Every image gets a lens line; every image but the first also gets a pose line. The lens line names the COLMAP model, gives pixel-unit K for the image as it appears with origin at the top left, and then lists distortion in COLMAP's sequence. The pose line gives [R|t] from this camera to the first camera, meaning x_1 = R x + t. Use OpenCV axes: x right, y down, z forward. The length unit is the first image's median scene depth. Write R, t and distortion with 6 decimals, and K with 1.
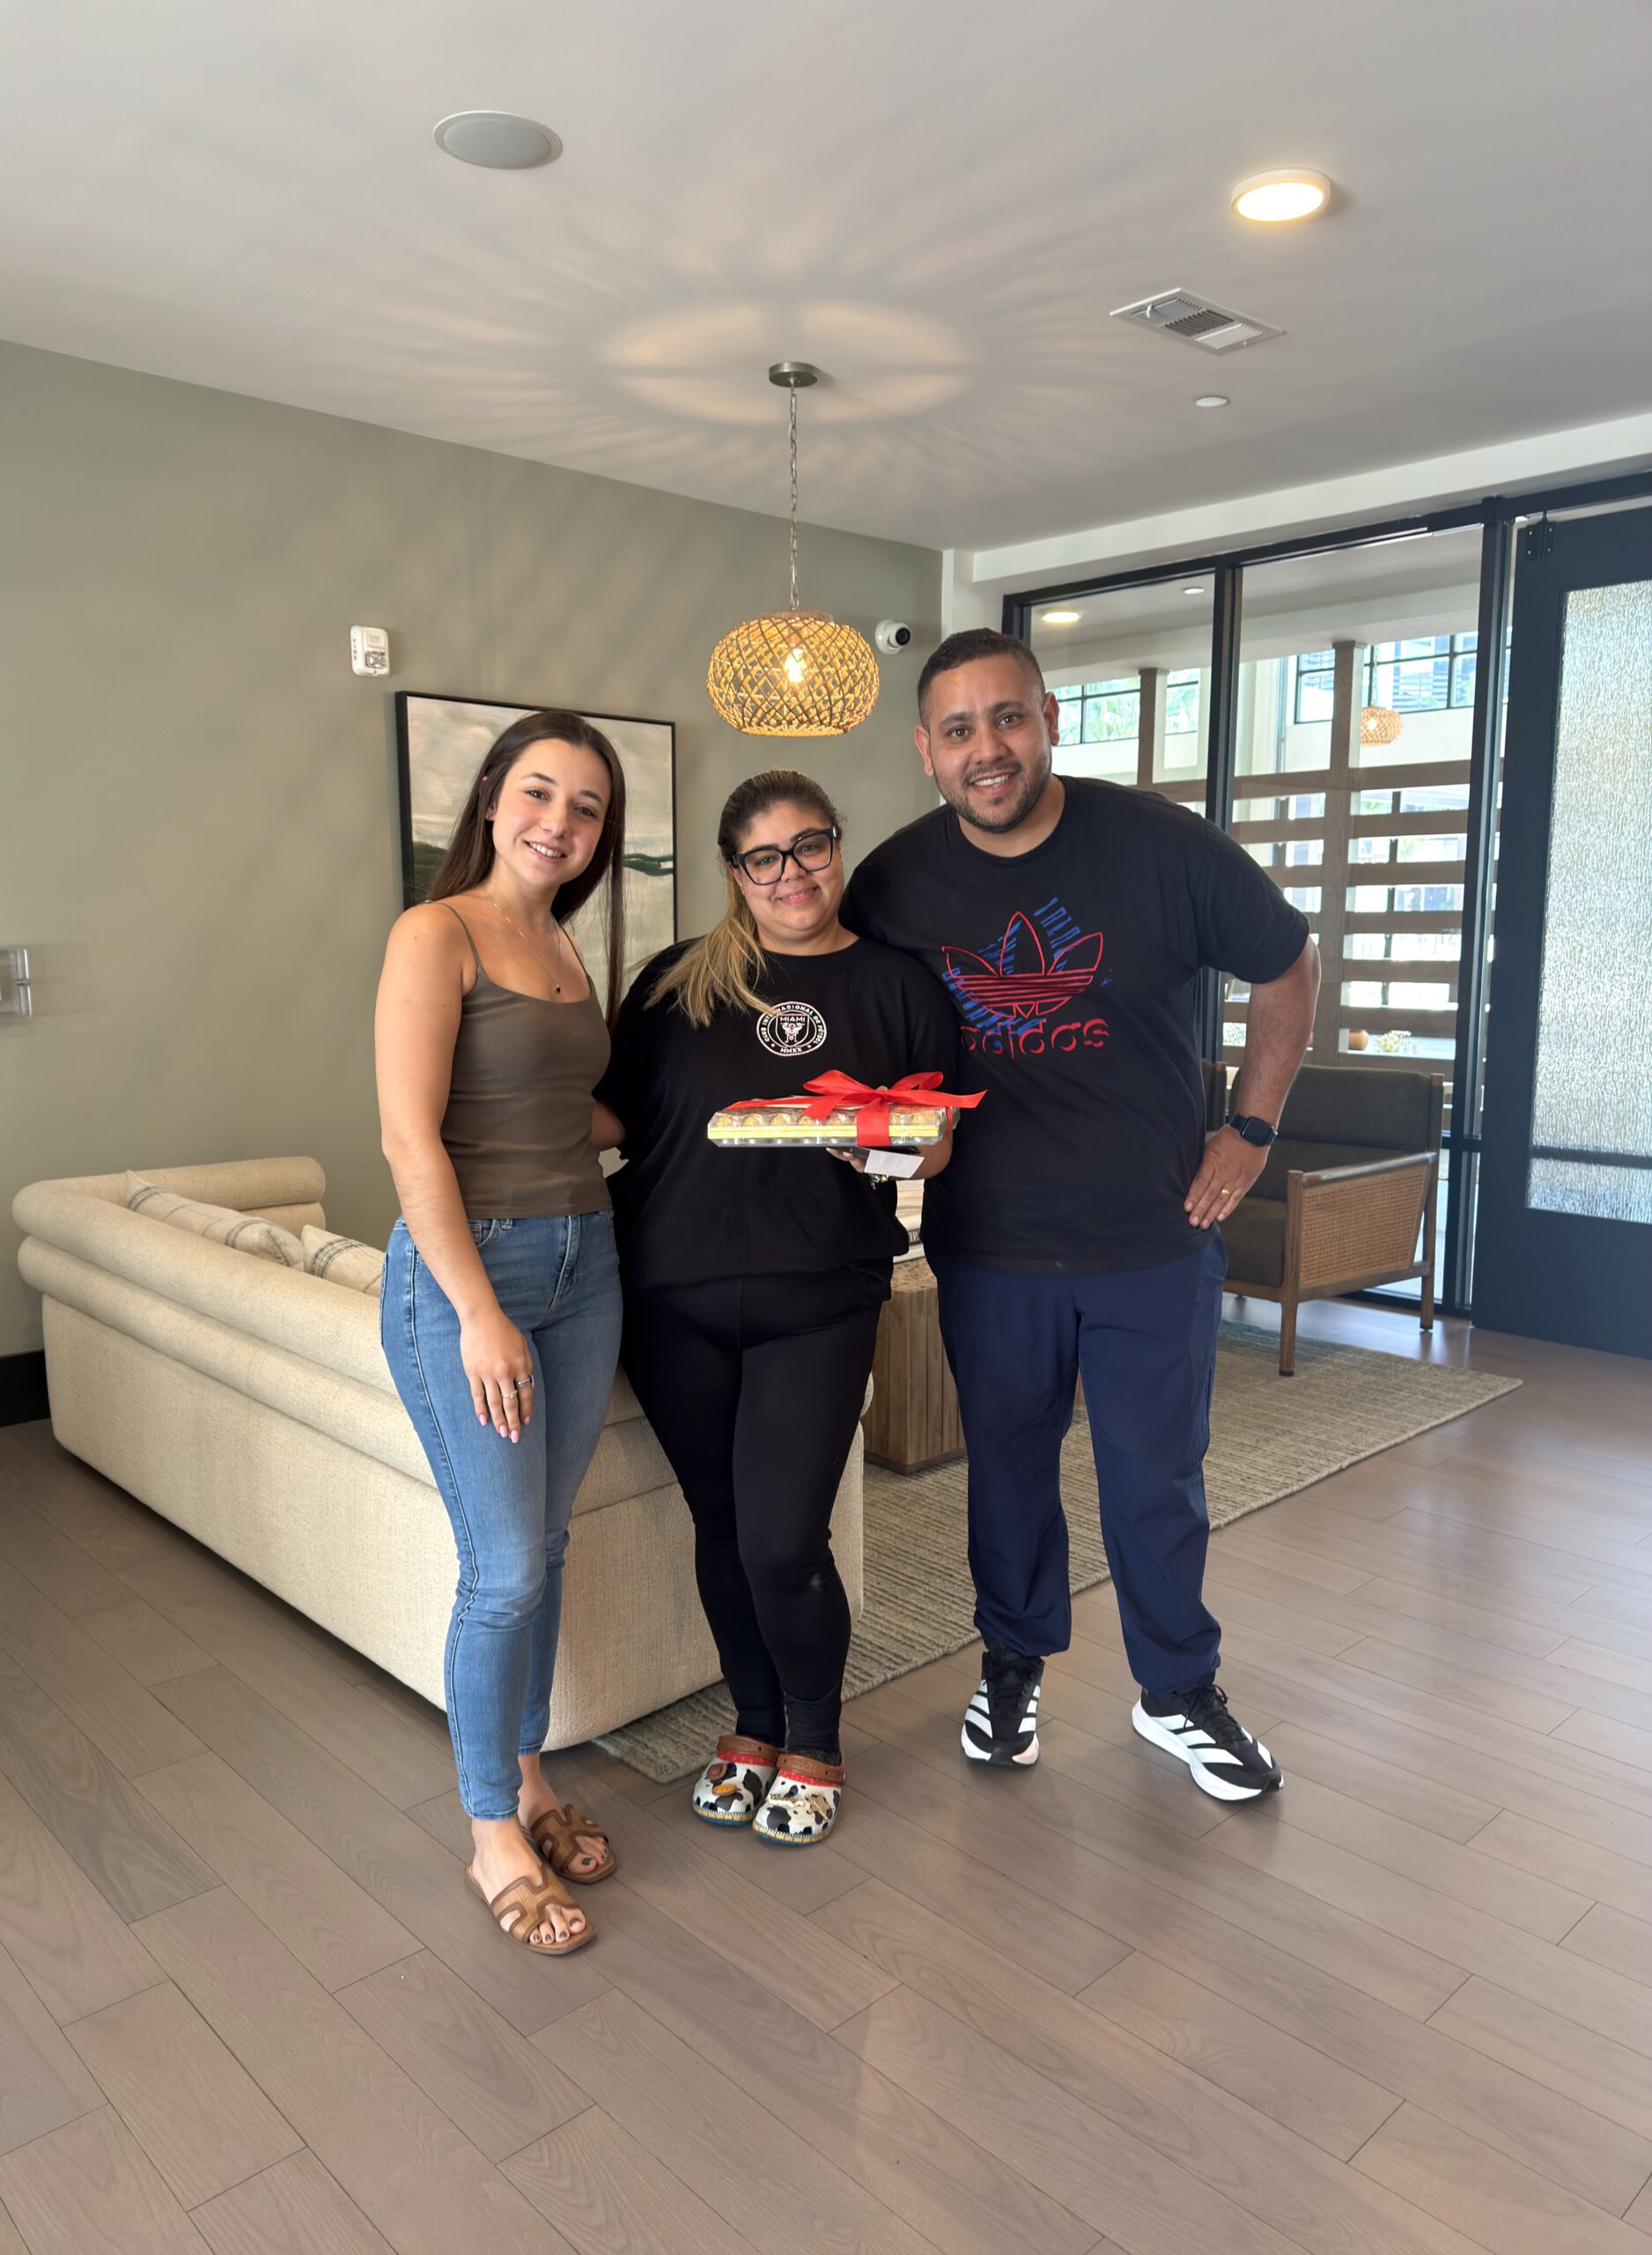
lens RADIAL K [[1563.7, 0, 806.4], [0, 1563.7, 1141.2], [0, 0, 1]] dist [0.113213, -0.109642]
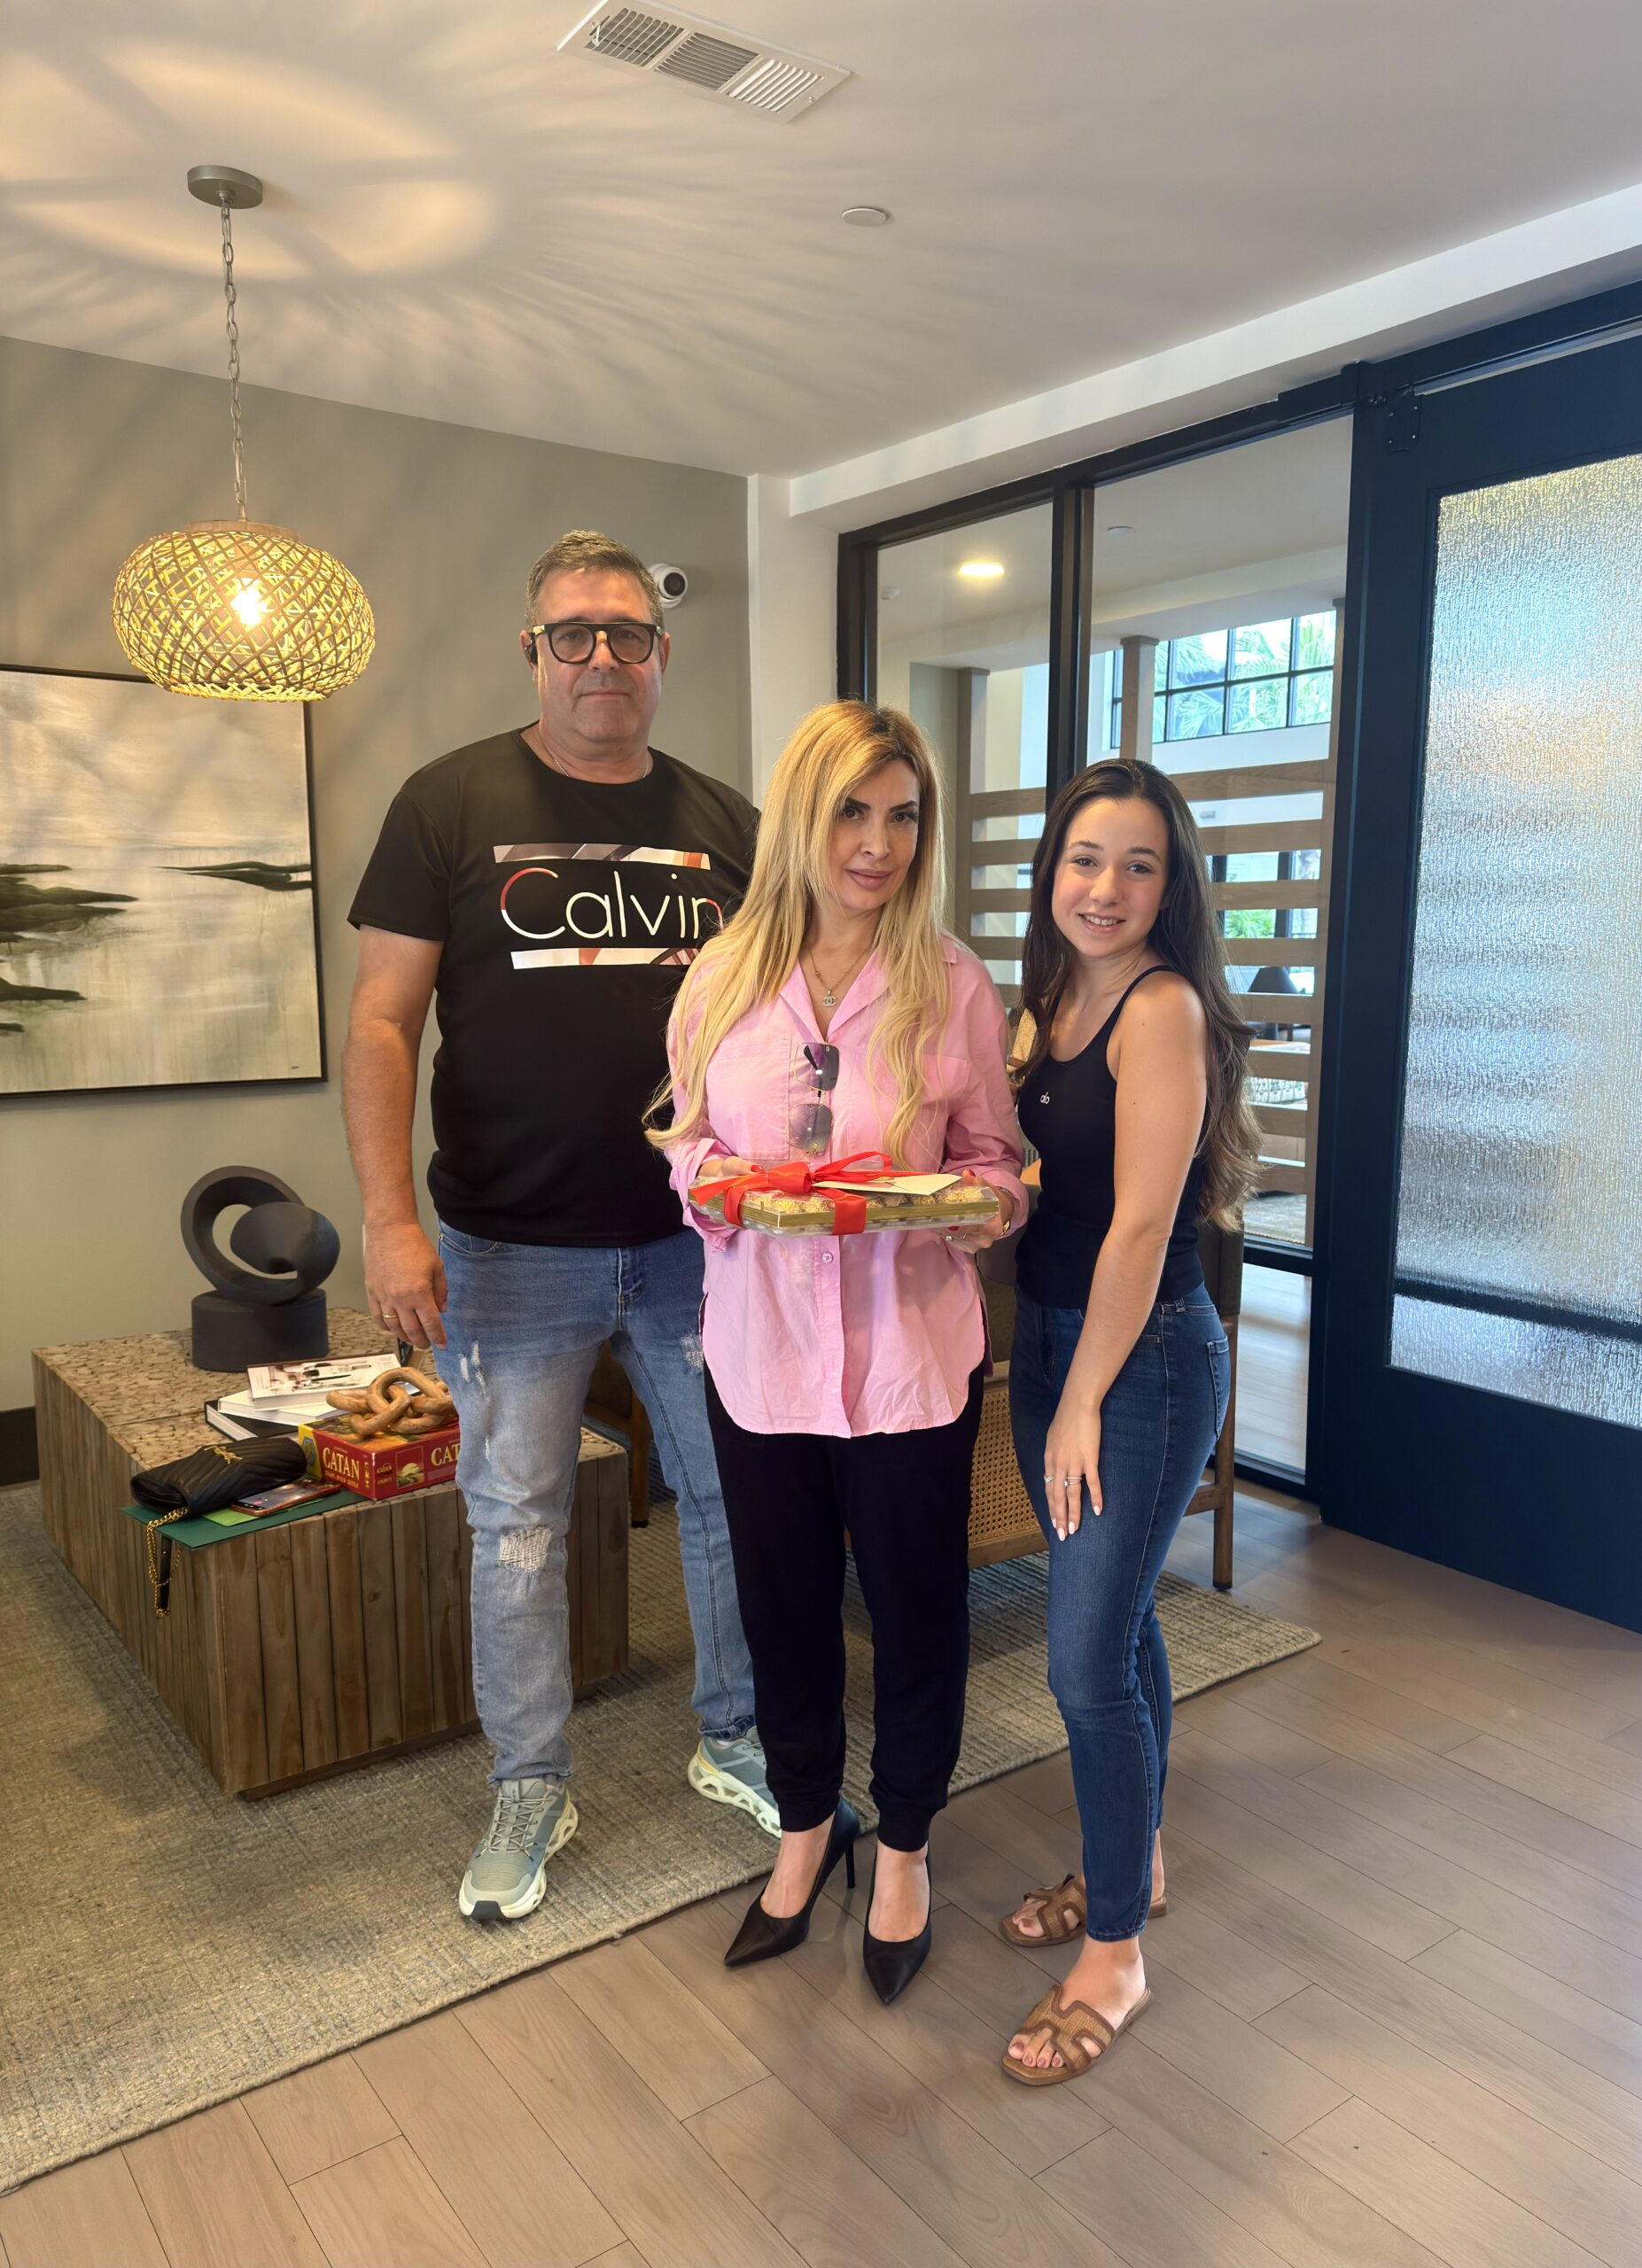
lens RADIAL K [[1604.7, 0, 832.0], [0, 1604.7, 1166.8], [0, 0, 1]] dist [0.028785, -0.003329]
pose [[0.992815, 0.025891, -0.116828, 0.345772], [-0.024398, 0.999602, 0.014190, -0.065961], [0.117149, -0.011237, 0.993051, 0.313227]]
